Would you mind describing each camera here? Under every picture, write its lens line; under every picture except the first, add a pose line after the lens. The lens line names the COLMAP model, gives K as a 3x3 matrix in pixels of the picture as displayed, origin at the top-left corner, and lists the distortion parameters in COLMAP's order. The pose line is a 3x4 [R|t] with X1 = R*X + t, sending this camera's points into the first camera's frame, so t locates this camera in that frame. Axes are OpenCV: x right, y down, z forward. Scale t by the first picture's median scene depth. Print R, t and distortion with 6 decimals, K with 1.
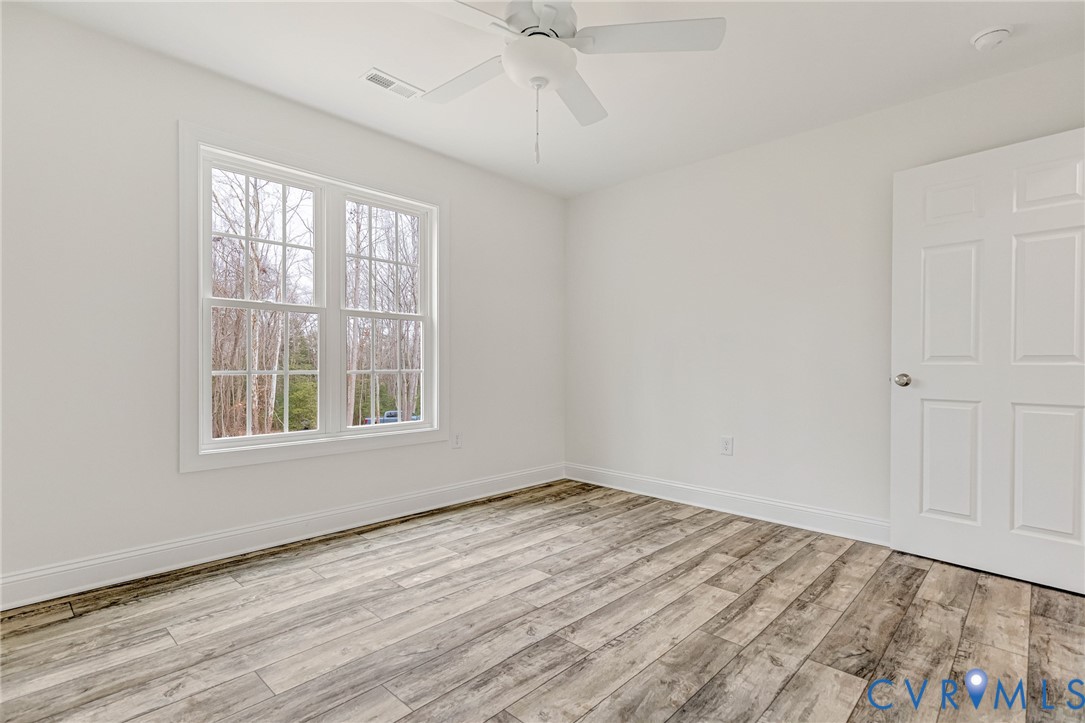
lens RADIAL K [[515.0, 0, 542.4], [0, 515.0, 371.8], [0, 0, 1]] dist [0.017030, -0.002479]
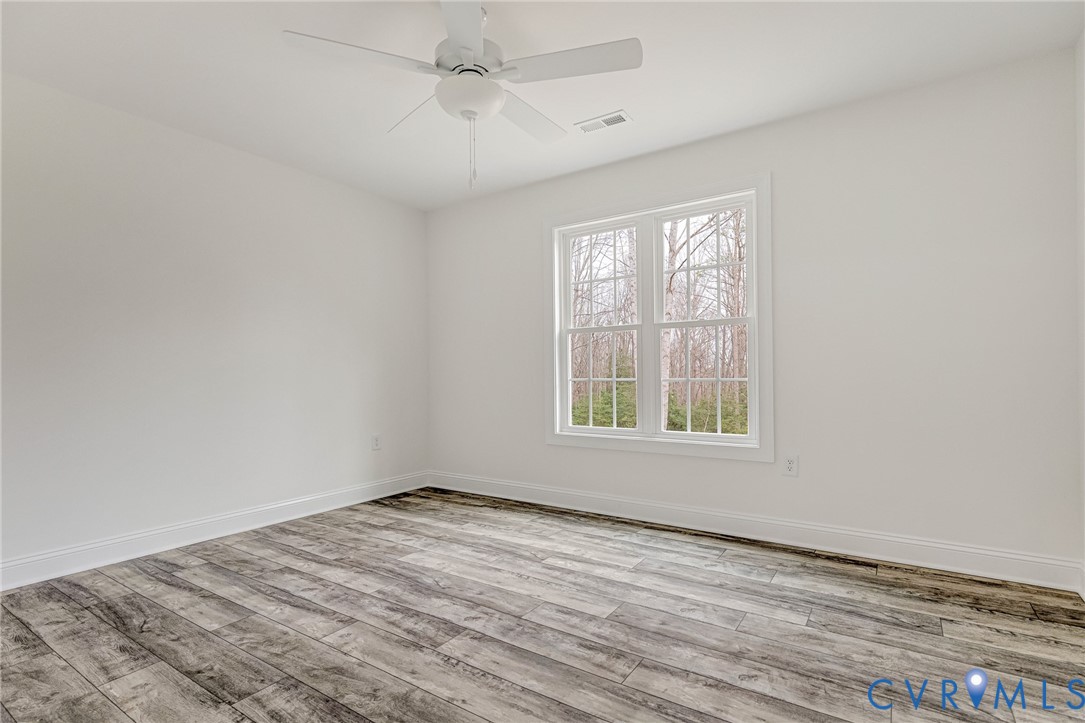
lens RADIAL K [[515.0, 0, 562.6], [0, 515.0, 392.7], [0, 0, 1]] dist [0.017030, -0.002479]
pose [[0.197460, 0.031330, -0.979810, 0.701301], [-0.003115, 0.999504, 0.031332, -0.006216], [0.980306, -0.003135, 0.197460, 0.637817]]
